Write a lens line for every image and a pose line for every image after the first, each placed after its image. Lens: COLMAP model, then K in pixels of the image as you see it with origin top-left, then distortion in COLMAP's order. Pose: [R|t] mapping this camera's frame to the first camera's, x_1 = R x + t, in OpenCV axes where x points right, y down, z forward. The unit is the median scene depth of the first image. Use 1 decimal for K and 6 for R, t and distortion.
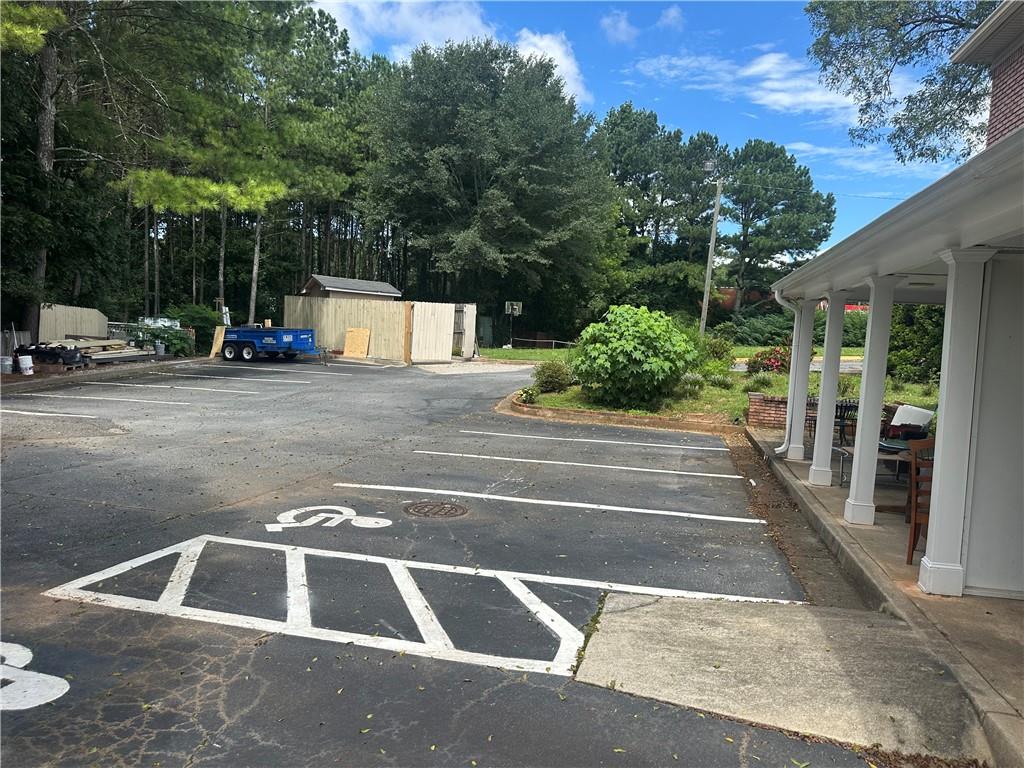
lens RADIAL K [[726.3, 0, 512.4], [0, 726.3, 386.9], [0, 0, 1]] dist [0.066527, -0.074913]
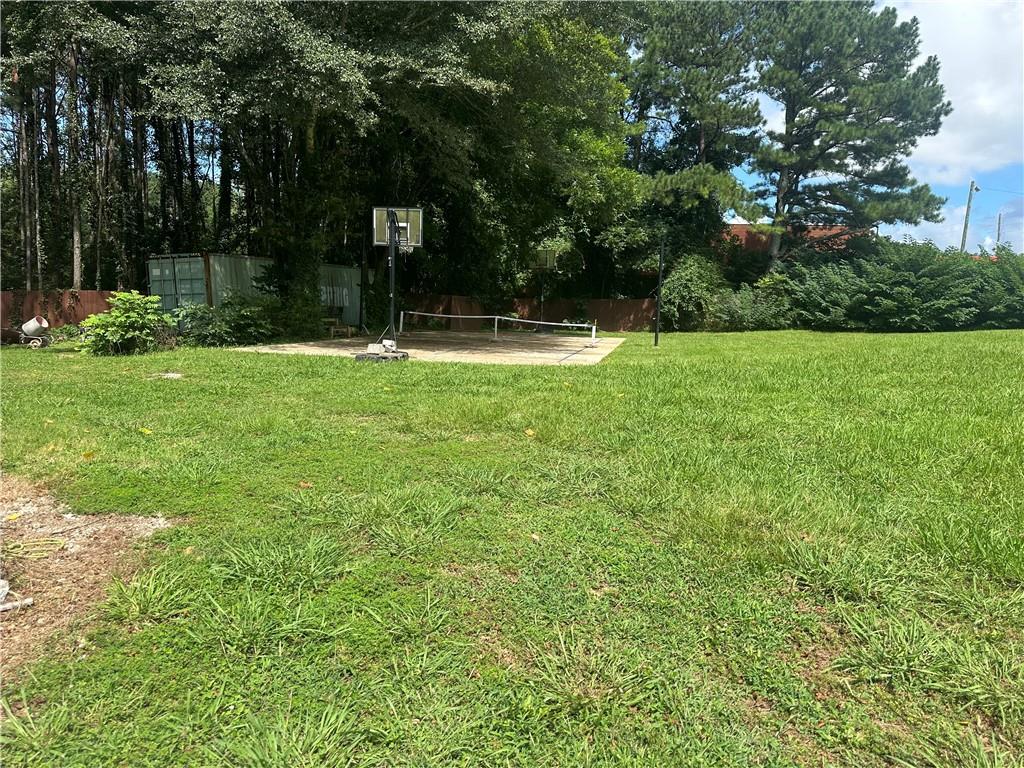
lens RADIAL K [[726.3, 0, 516.8], [0, 726.3, 388.3], [0, 0, 1]] dist [0.066527, -0.074913]
pose [[0.989661, -0.029204, 0.140420, 0.006275], [0.021083, 0.998036, 0.058981, -0.052531], [-0.141866, -0.055411, 0.988334, 0.638131]]
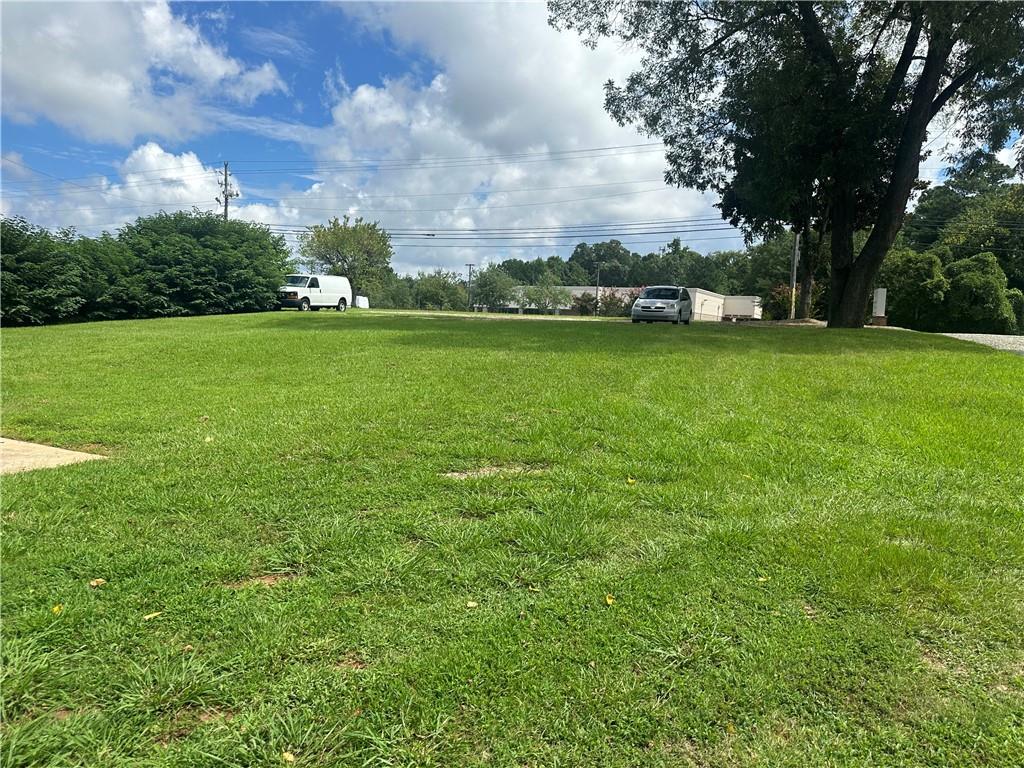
lens RADIAL K [[726.3, 0, 515.9], [0, 726.3, 393.3], [0, 0, 1]] dist [0.066527, -0.074913]
pose [[0.107642, -0.144651, 0.983610, -0.073106], [0.035931, 0.989278, 0.141553, -0.073923], [-0.993540, 0.020106, 0.111685, 0.827776]]
